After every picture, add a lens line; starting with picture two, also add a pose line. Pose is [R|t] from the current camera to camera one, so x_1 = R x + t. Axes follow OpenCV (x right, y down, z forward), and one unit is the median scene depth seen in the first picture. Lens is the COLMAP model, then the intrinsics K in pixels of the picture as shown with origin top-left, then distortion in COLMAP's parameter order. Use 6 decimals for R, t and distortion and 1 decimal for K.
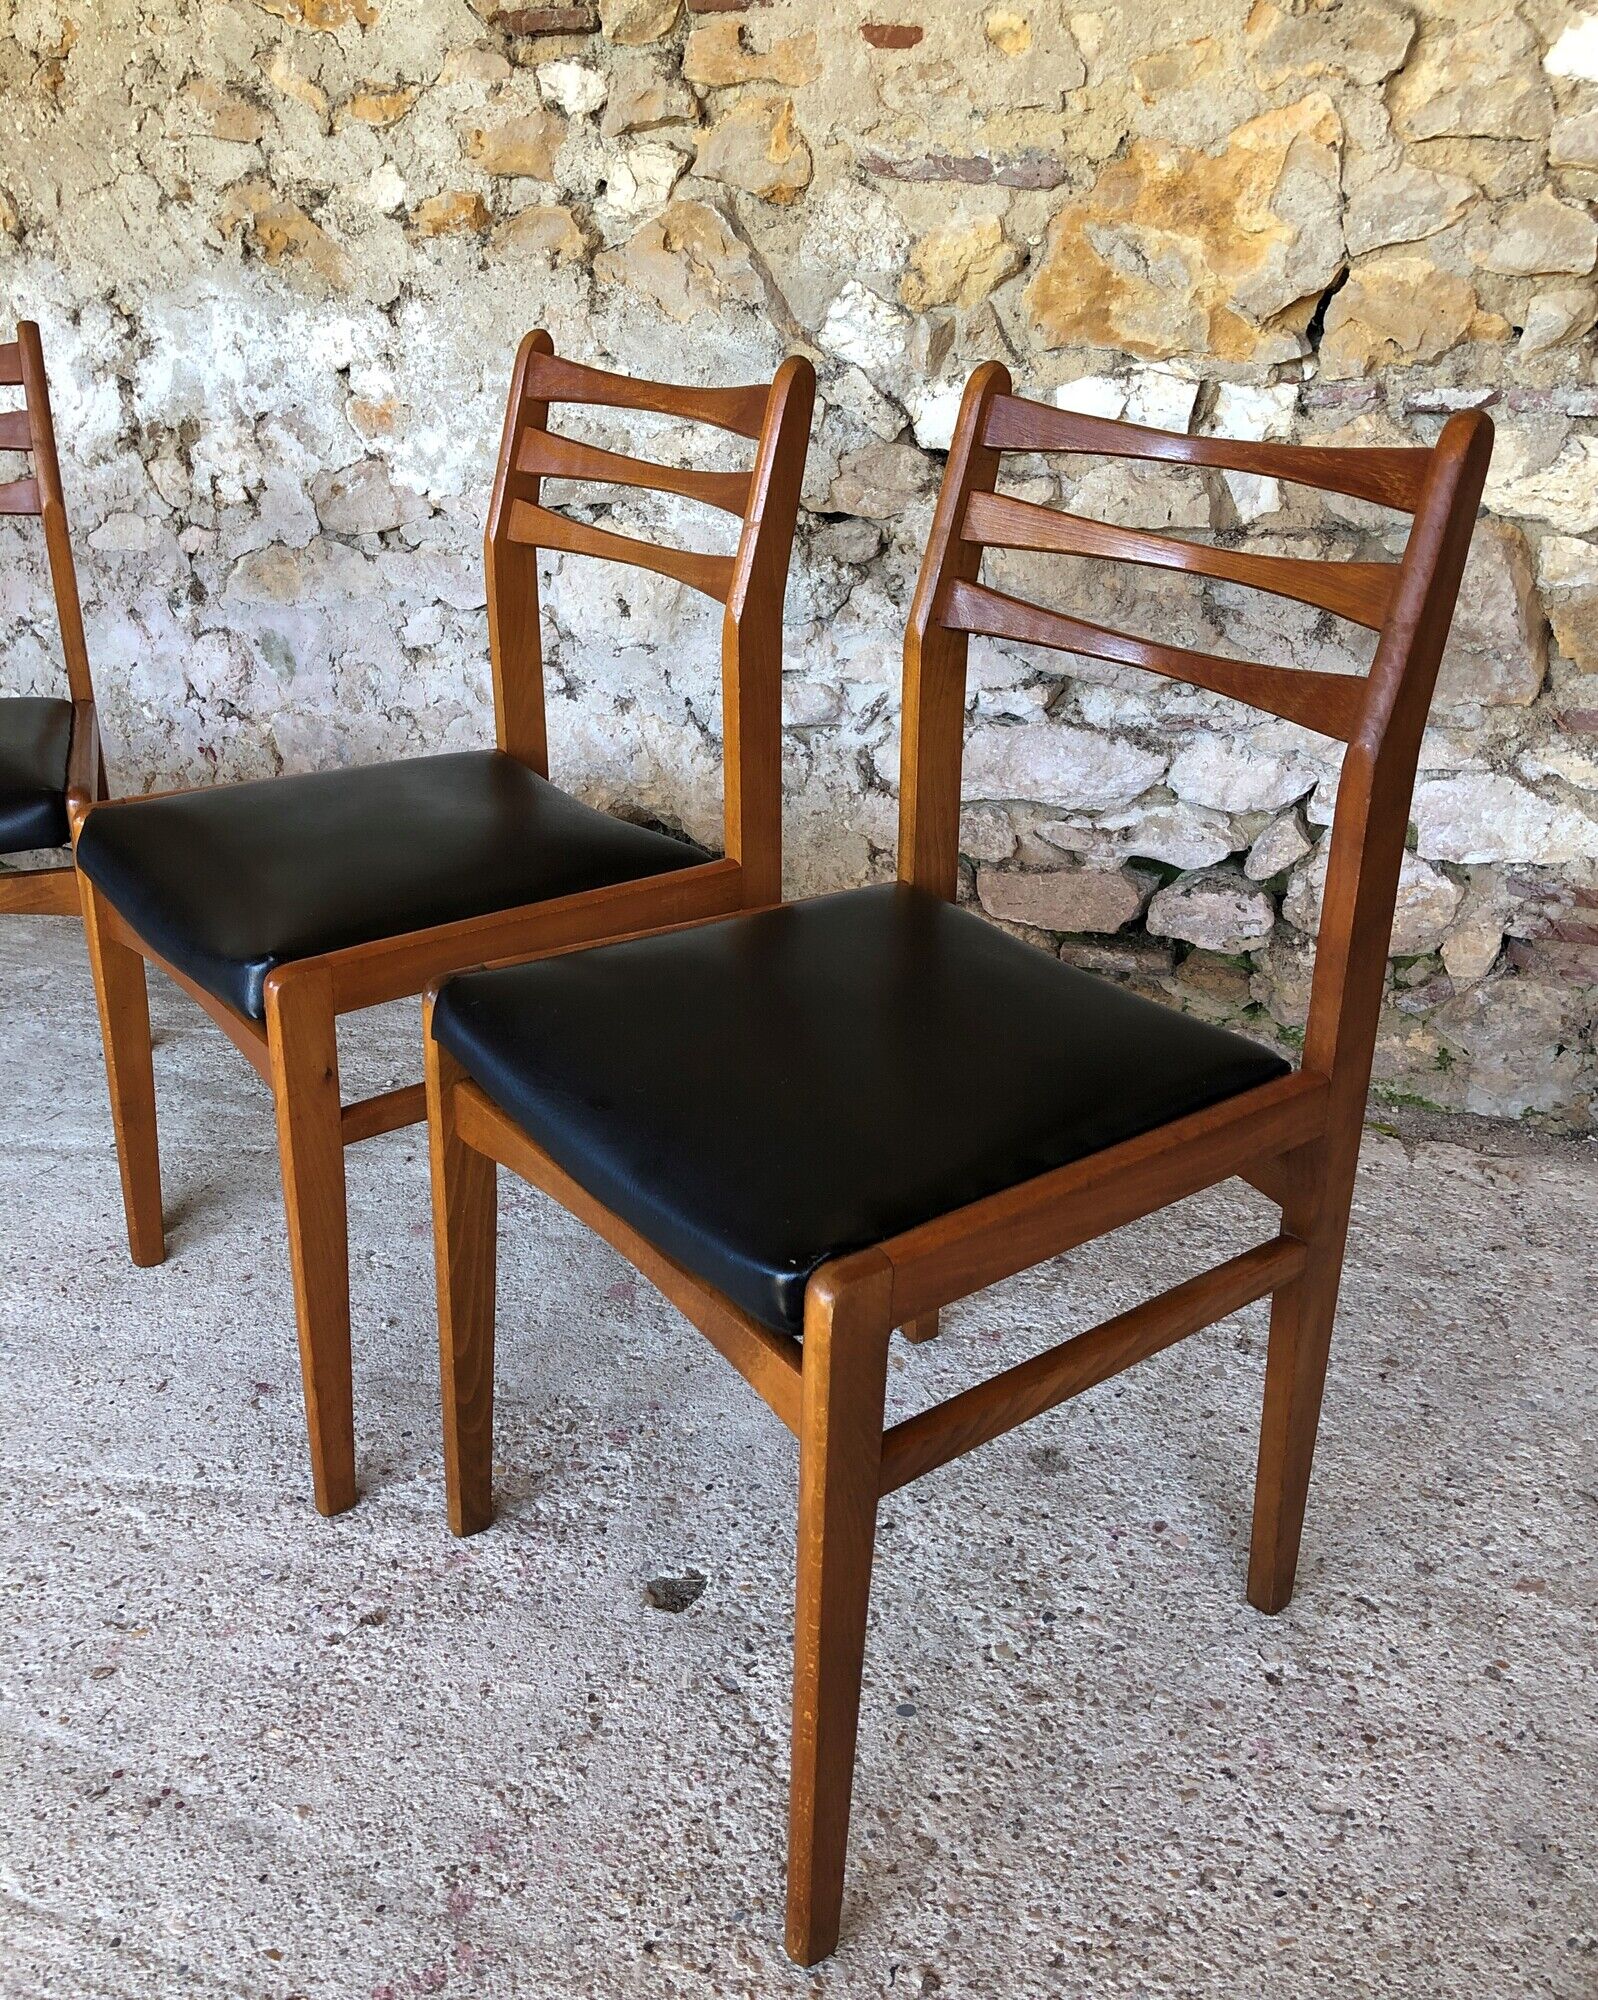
lens RADIAL K [[1726.1, 0, 793.0], [0, 1726.1, 915.0], [0, 0, 1]] dist [0.015322, -0.008583]
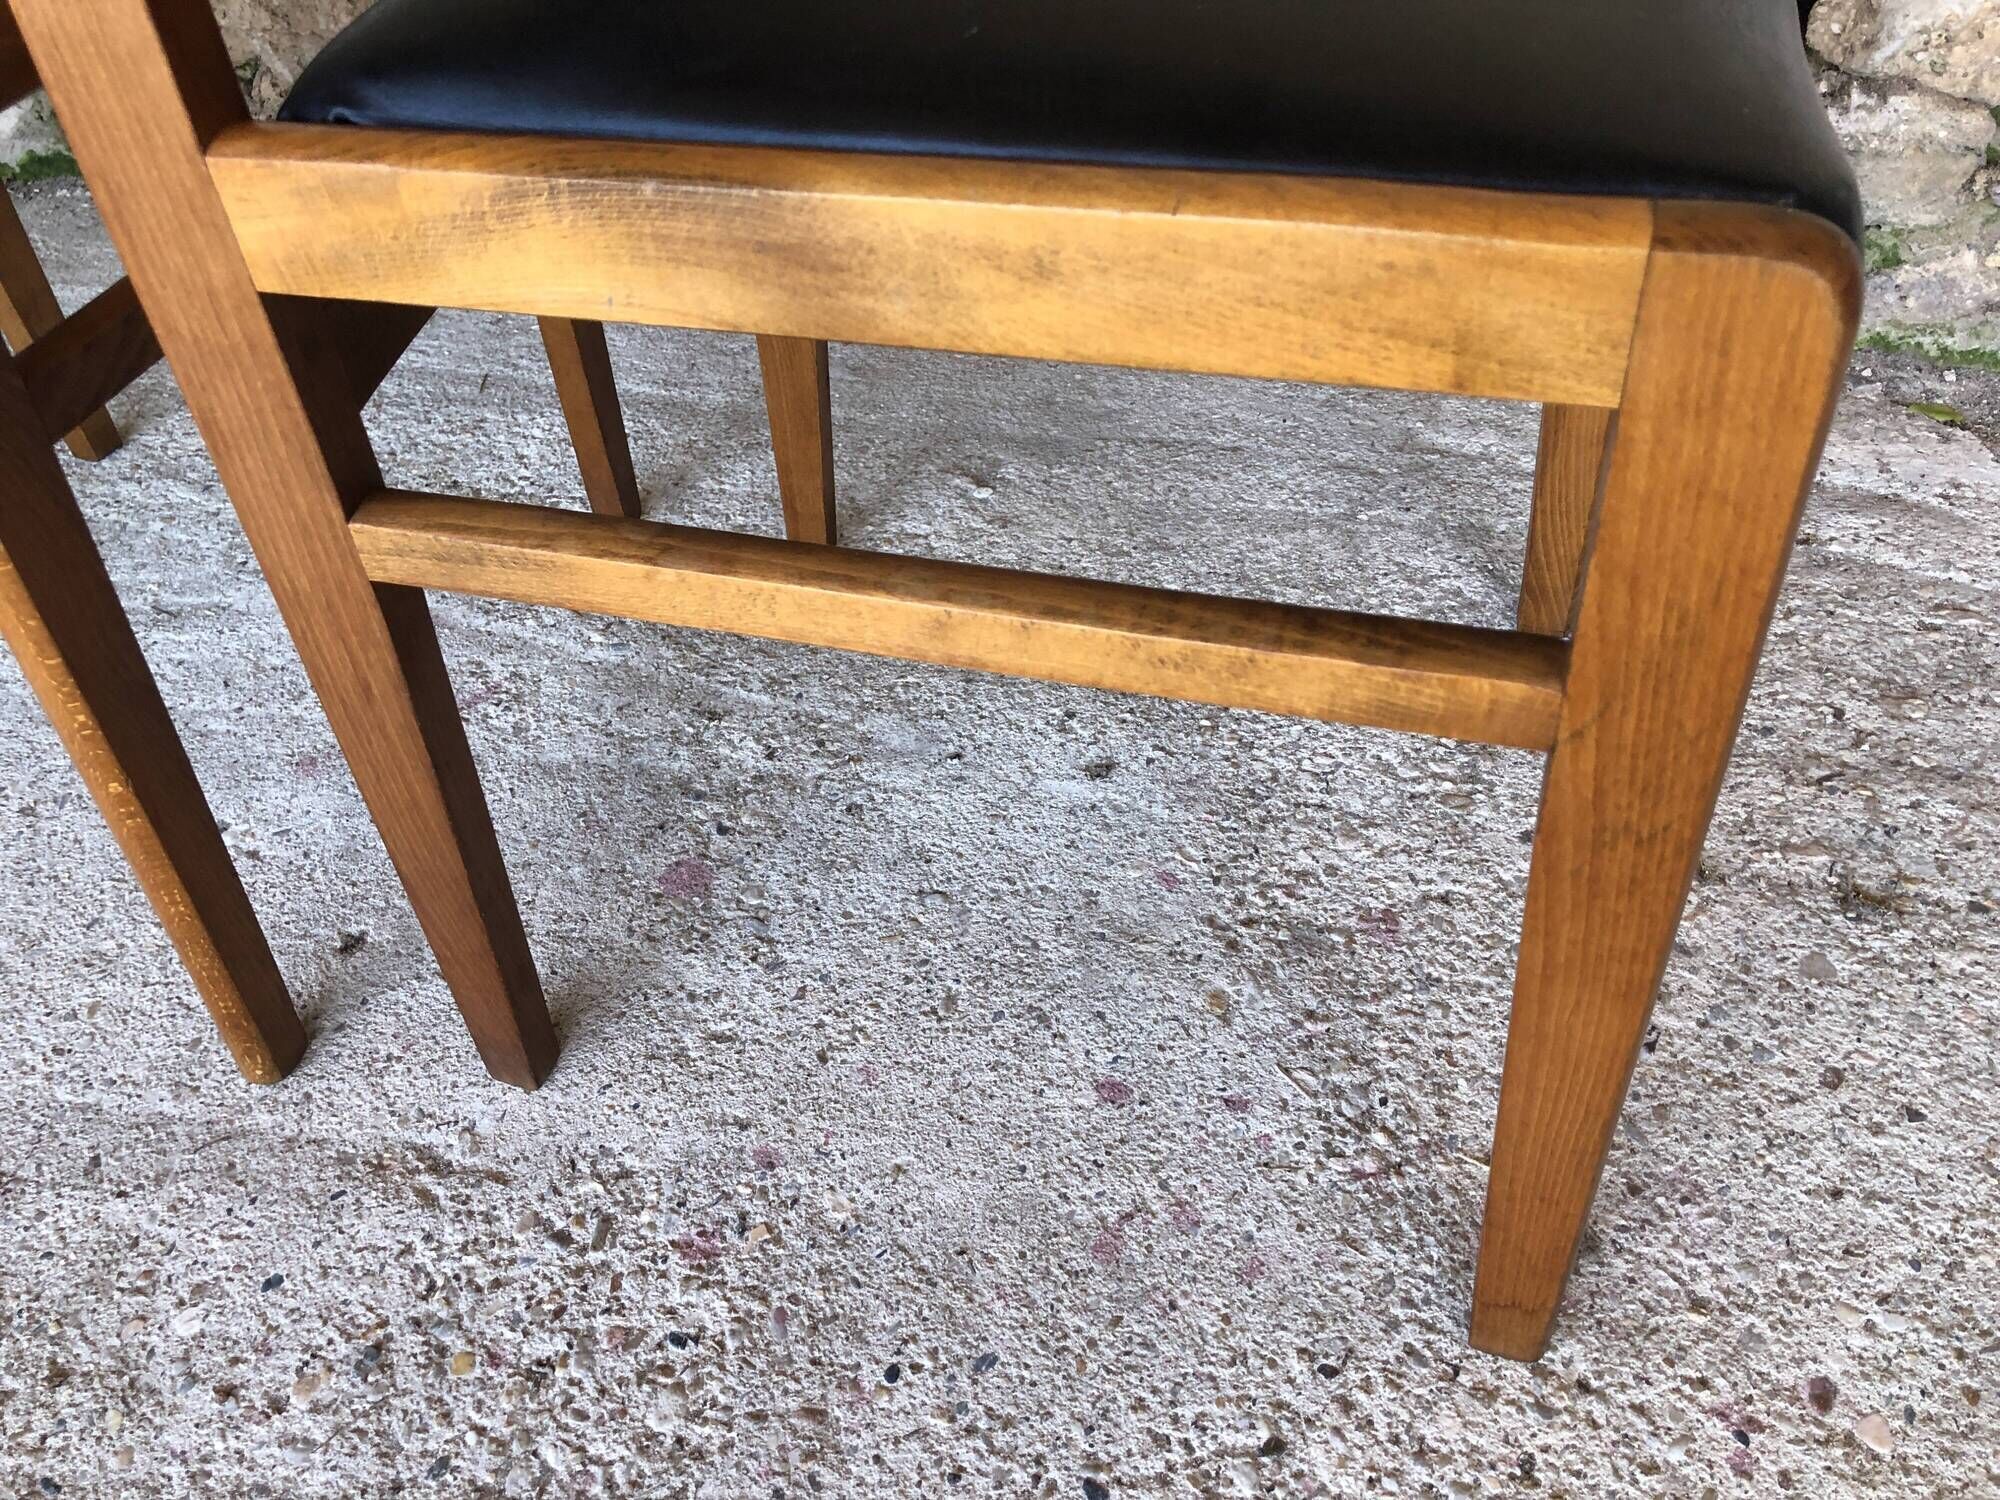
lens RADIAL K [[1633.9, 0, 992.7], [0, 1633.9, 736.6], [0, 0, 1]] dist [0.015348, -0.013950]
pose [[0.995527, -0.087644, 0.035280, -0.015440], [0.068685, 0.927799, 0.366704, -0.003588], [-0.064872, -0.362641, 0.929668, 0.469964]]
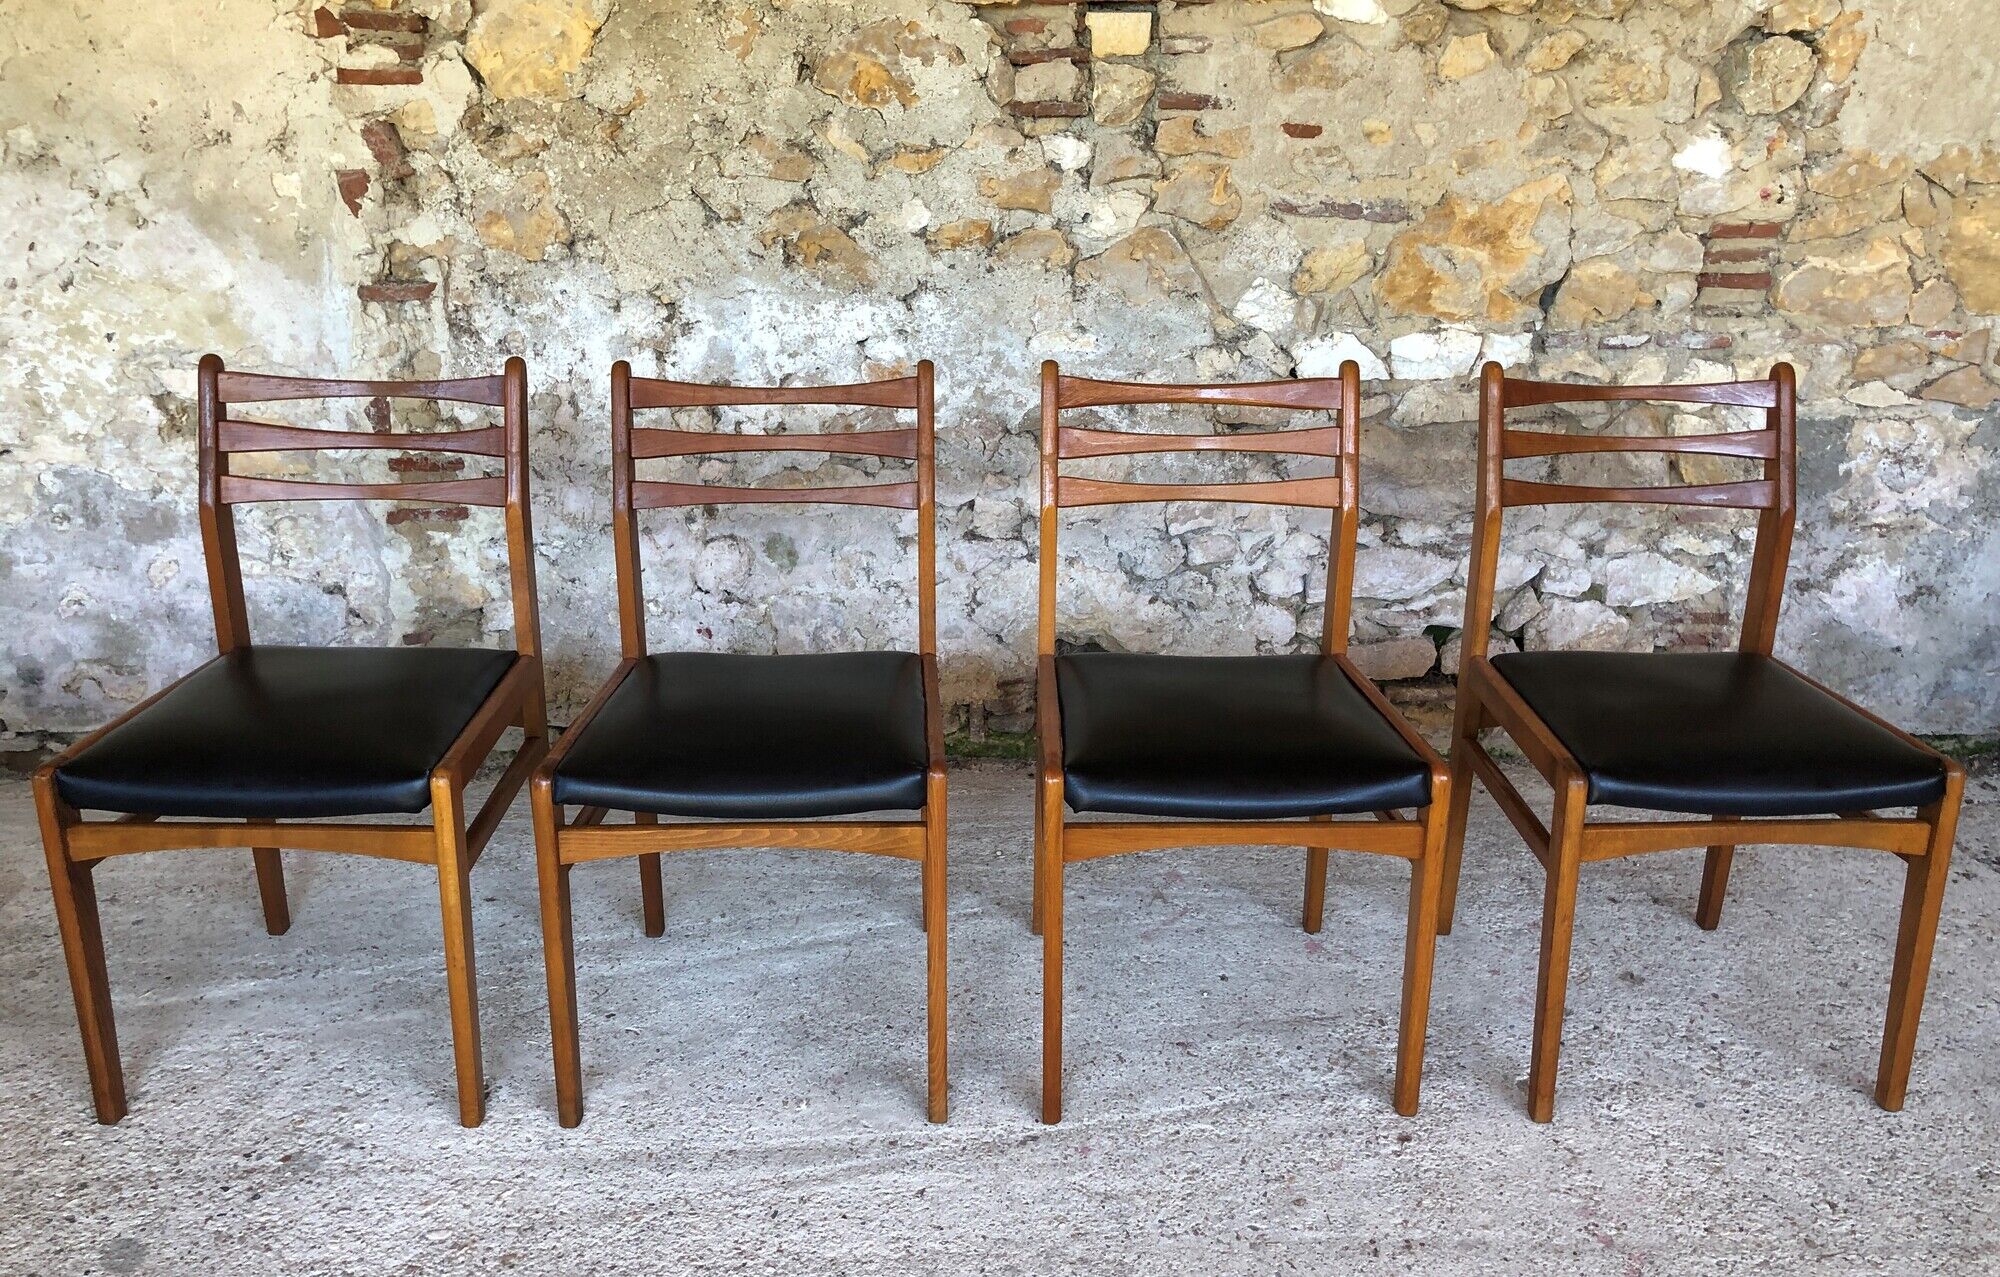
lens RADIAL K [[1616.6, 0, 1000.0], [0, 1616.6, 590.8], [0, 0, 1]] dist [0.040157, -0.044955]
pose [[0.919928, -0.113601, 0.375269, -0.759434], [0.133571, 0.990656, -0.027542, -0.082595], [-0.368633, 0.075461, 0.926507, -0.230207]]
